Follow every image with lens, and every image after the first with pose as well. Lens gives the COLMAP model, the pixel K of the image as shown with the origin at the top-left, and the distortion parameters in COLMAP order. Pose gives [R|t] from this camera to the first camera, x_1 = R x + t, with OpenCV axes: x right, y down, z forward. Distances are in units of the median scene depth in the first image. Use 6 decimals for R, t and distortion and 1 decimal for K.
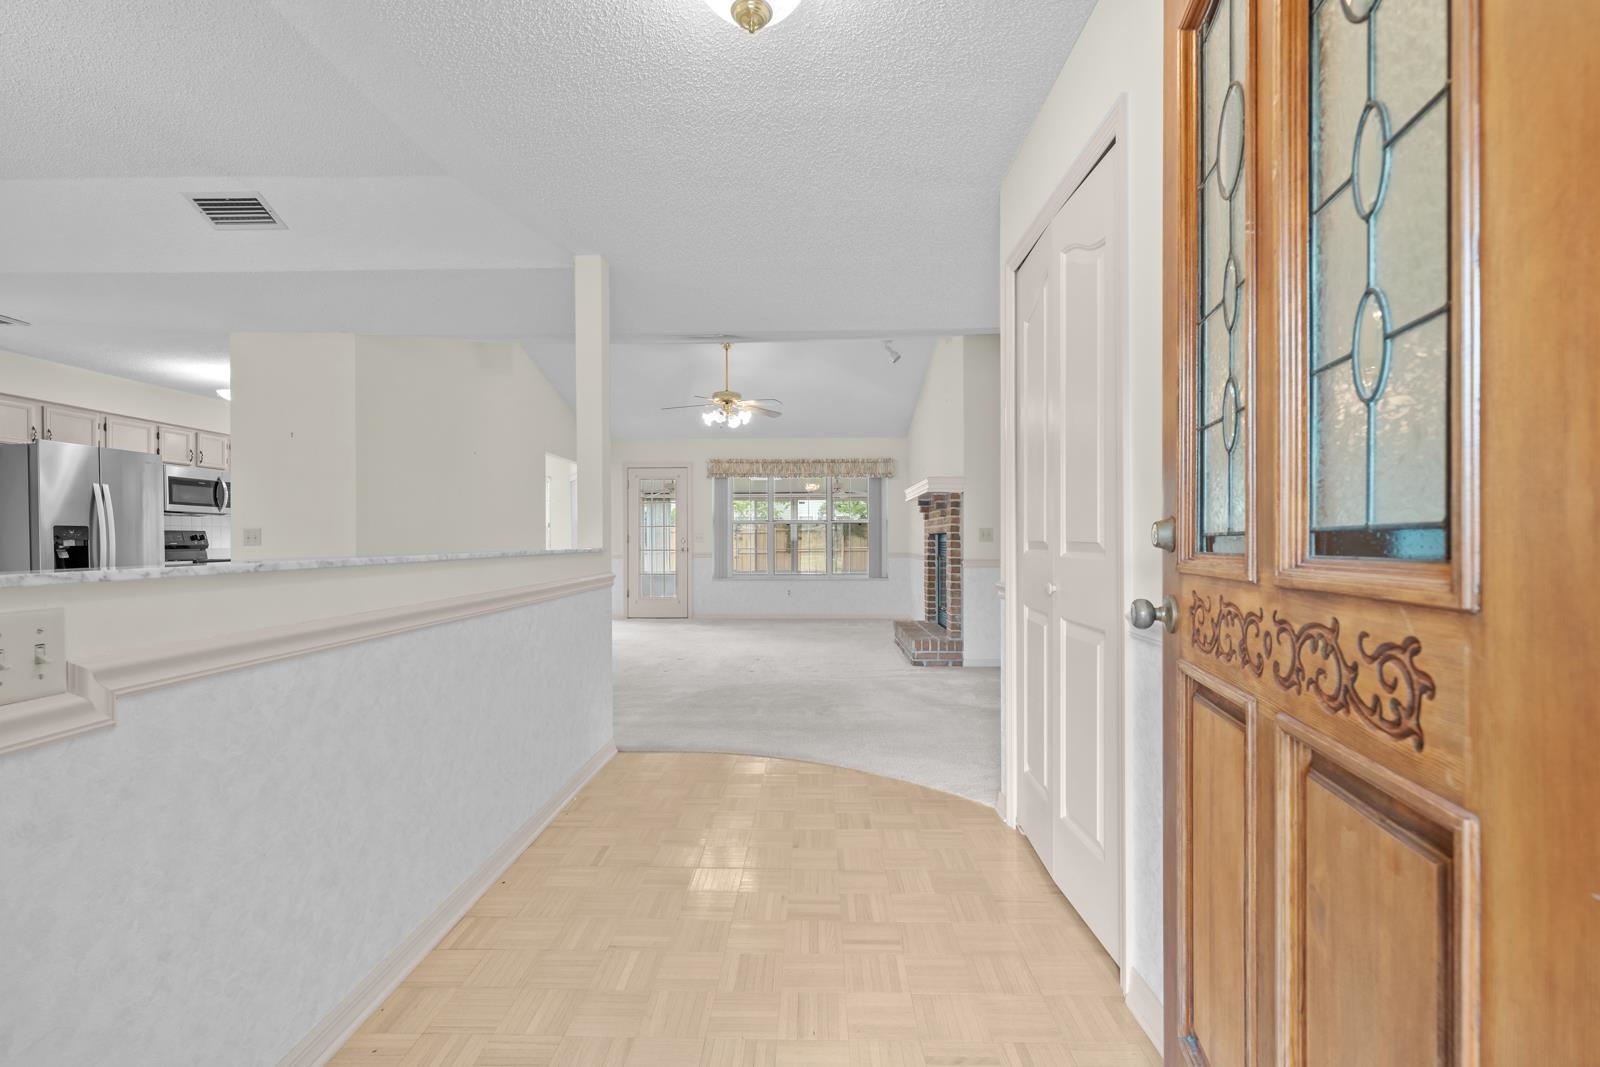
lens RADIAL K [[699.0, 0, 800.0], [0, 699.0, 533.5], [0, 0, 1]] dist [0.001564, 0.000515]
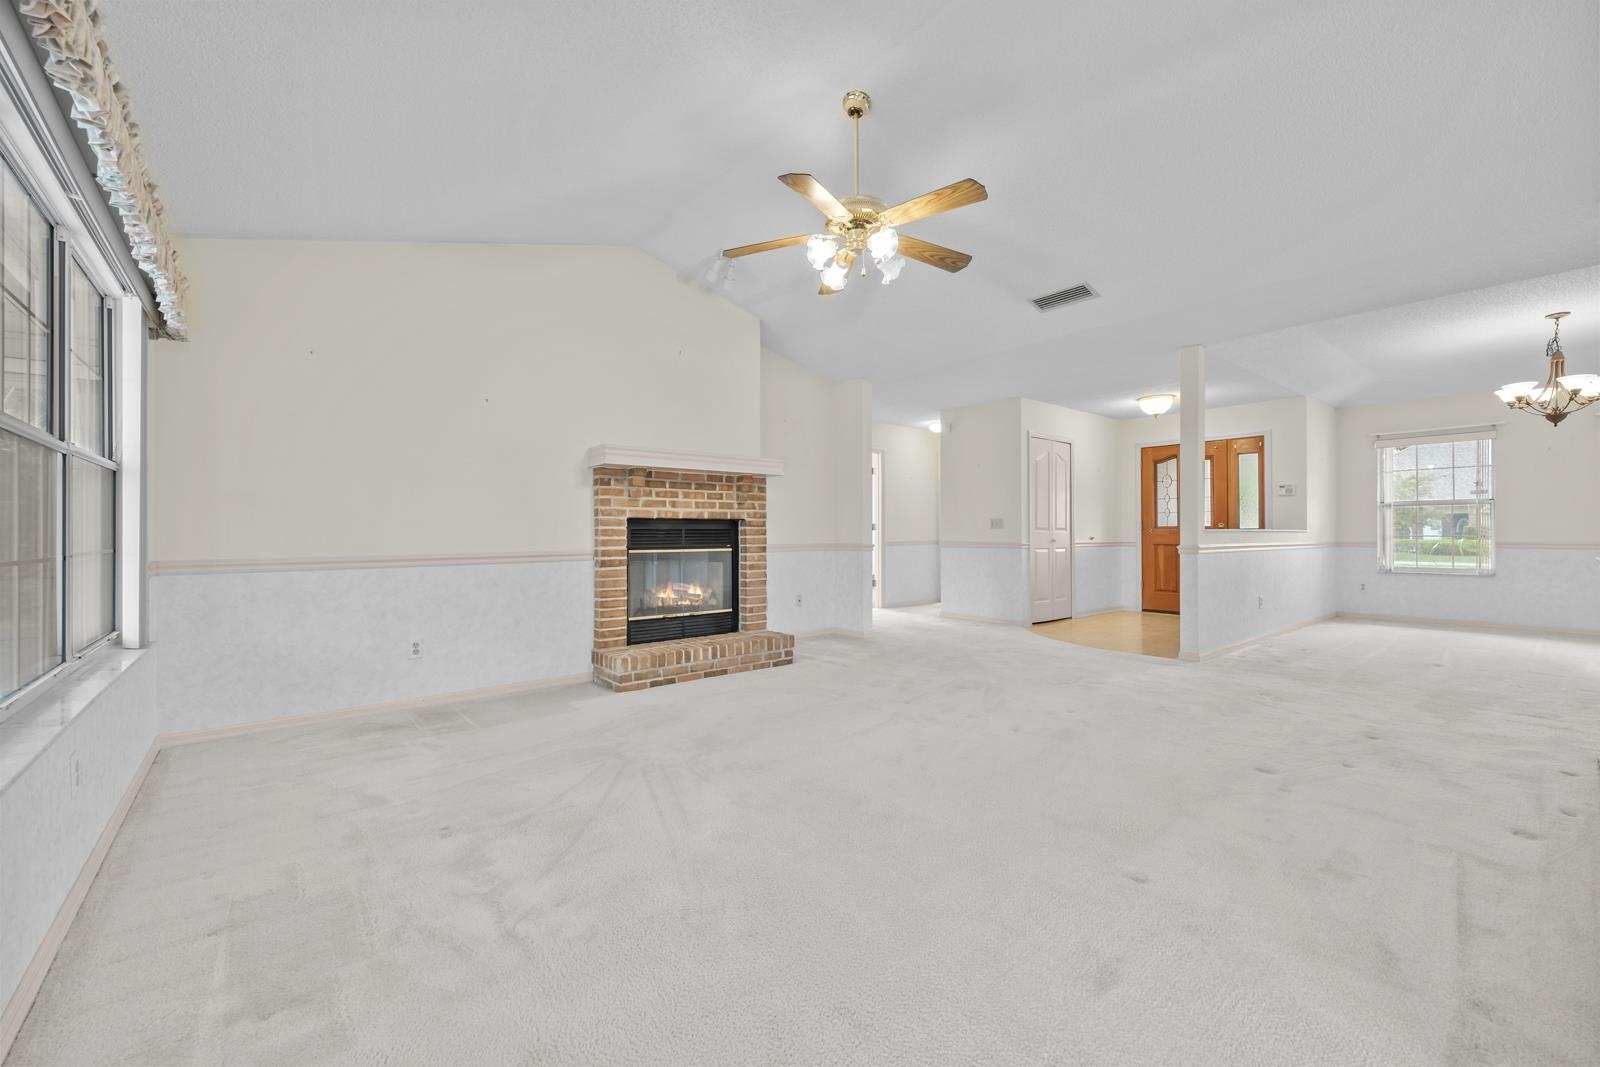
lens RADIAL K [[637.1, 0, 781.7], [0, 637.1, 534.2], [0, 0, 1]] dist [0.002115, 0.000317]
pose [[-0.641150, 0.003470, 0.767408, -0.395840], [-0.001684, 0.999981, -0.005928, 0.020243], [-0.767414, -0.005094, -0.641132, 1.296643]]
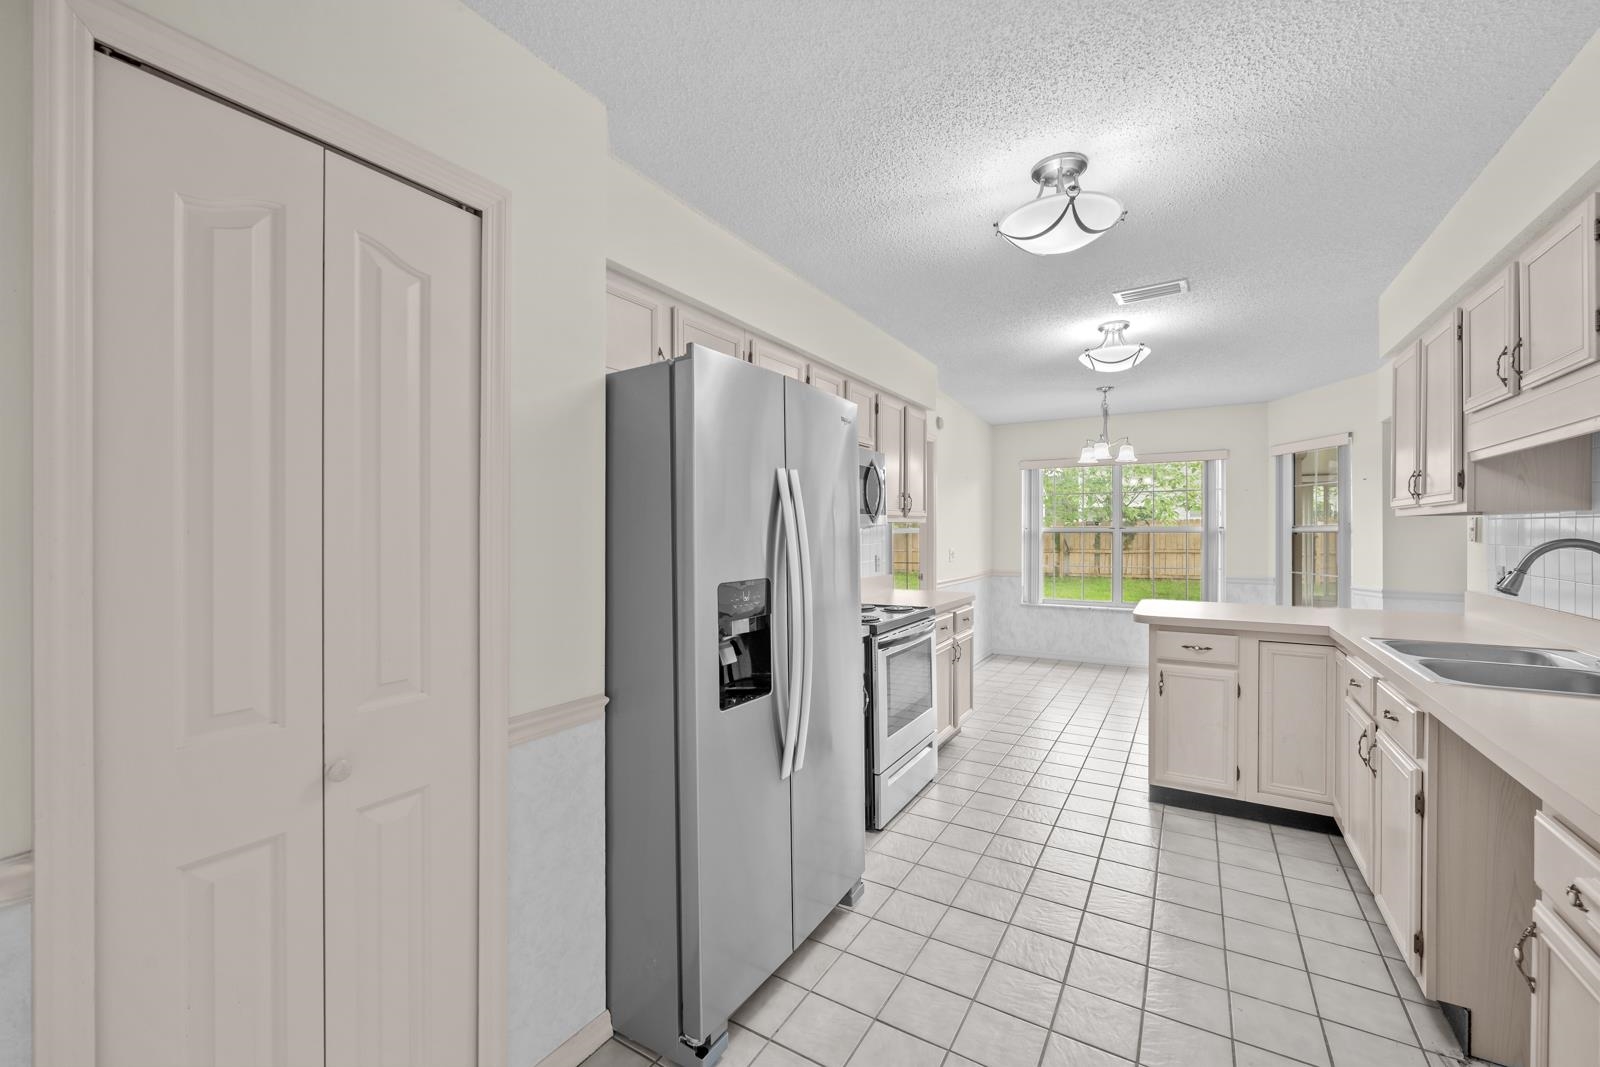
lens RADIAL K [[638.2, 0, 796.3], [0, 638.2, 525.5], [0, 0, 1]] dist [-0.015559, 0.000118]
pose [[0.860343, 0.000092, -0.509715, -0.602341], [0.002820, 0.999984, 0.004940, -0.030674], [0.509707, -0.005687, 0.860329, 0.514458]]
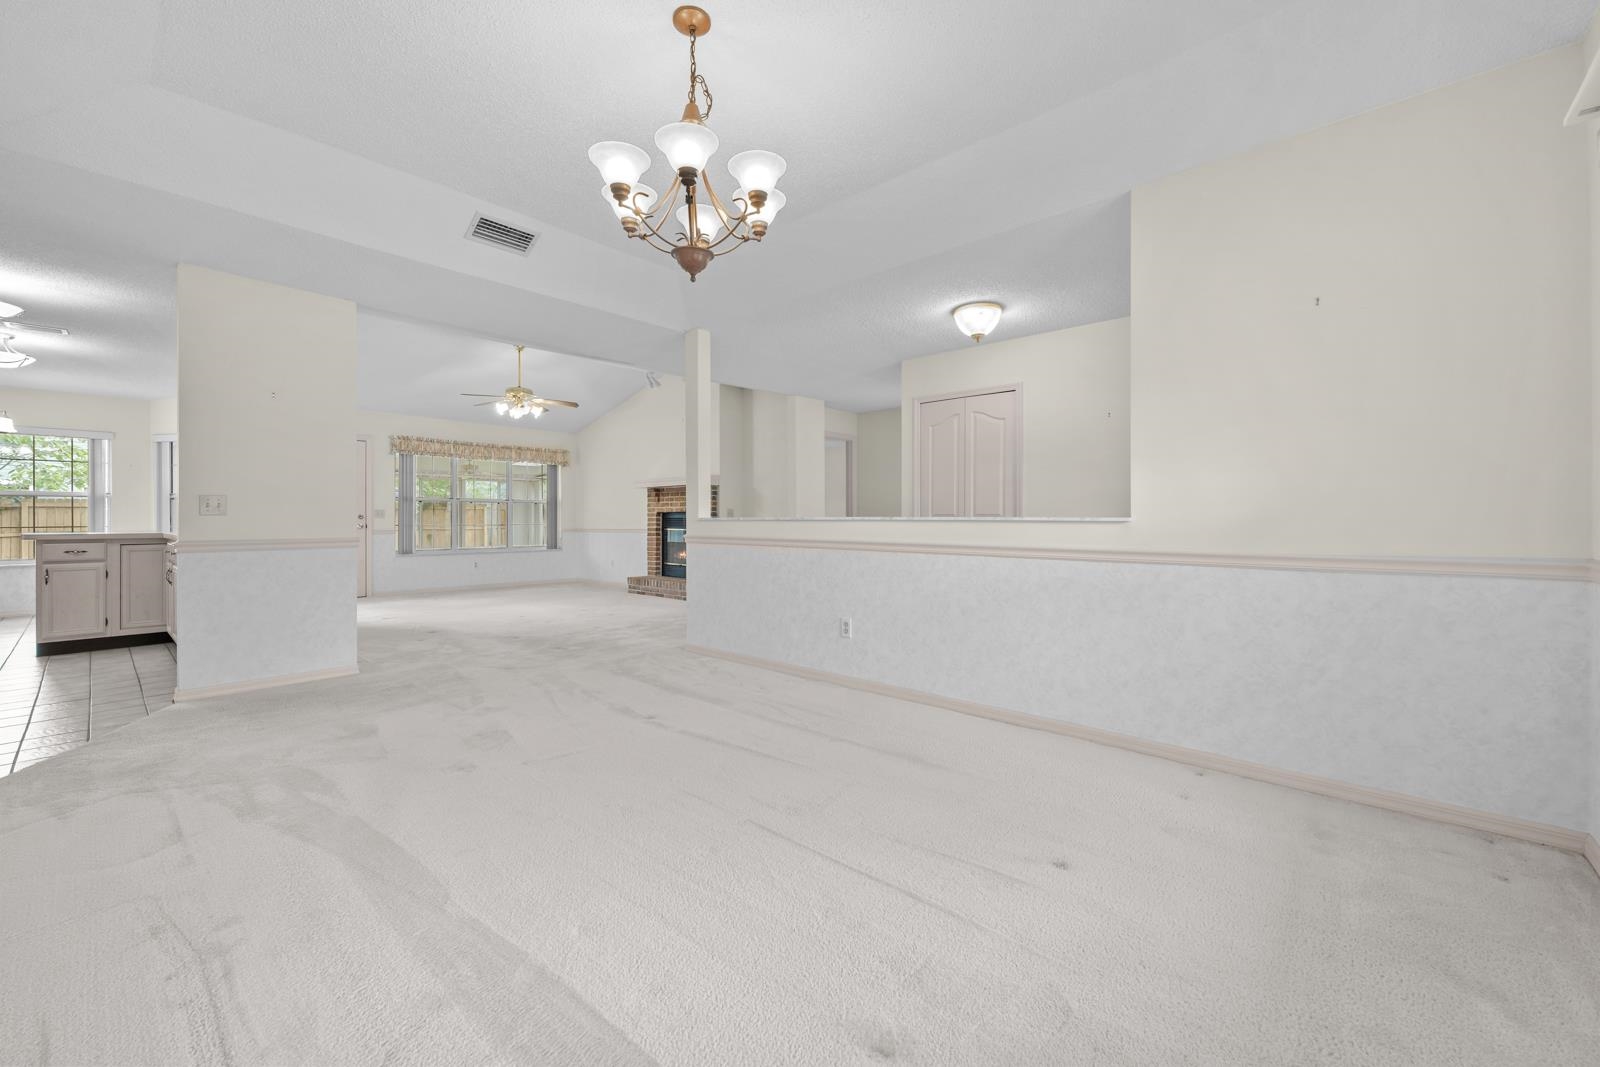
lens RADIAL K [[640.3, 0, 799.0], [0, 640.3, 522.6], [0, 0, 1]] dist [-0.001440, -0.000066]
pose [[0.653555, -0.001420, 0.756877, -0.599928], [-0.008334, 0.999924, 0.009073, 0.007125], [-0.756833, -0.012238, 0.653494, -0.045958]]
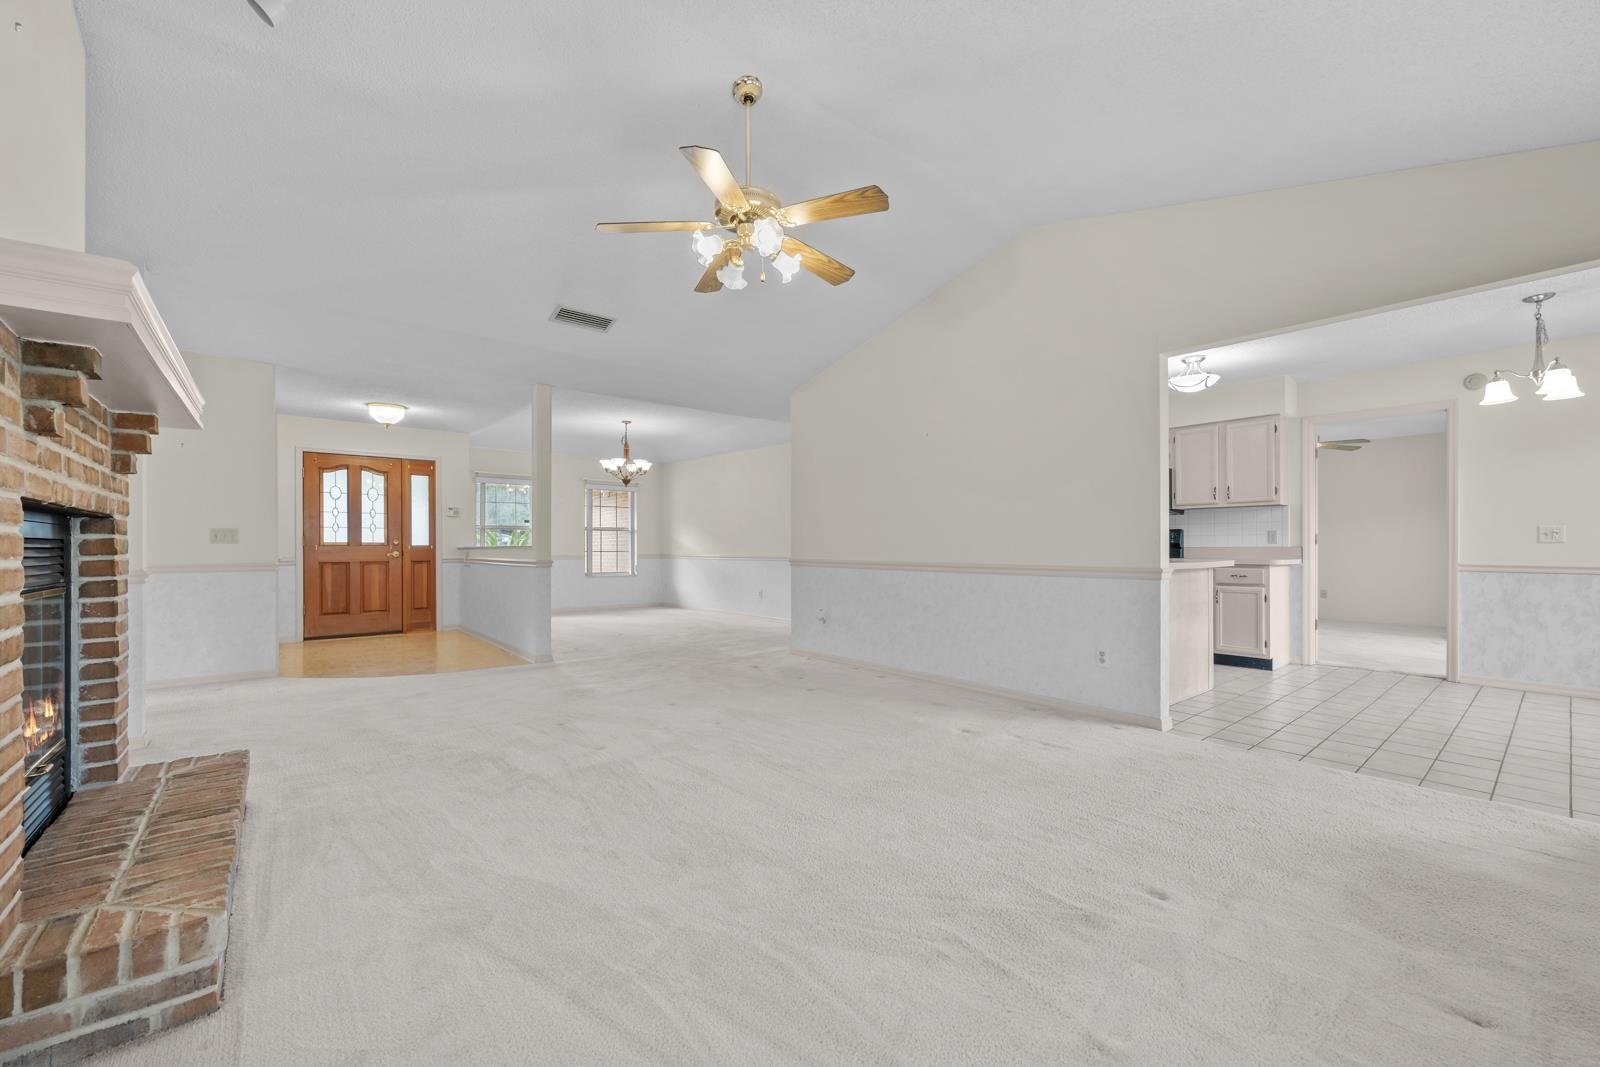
lens RADIAL K [[630.2, 0, 797.4], [0, 630.2, 547.3], [0, 0, 1]] dist [0.000918, -0.003532]
pose [[-0.764255, 0.005015, -0.644895, 0.116759], [0.010547, 0.999933, -0.004723, 0.018975], [0.644828, -0.010411, -0.764257, 1.305811]]
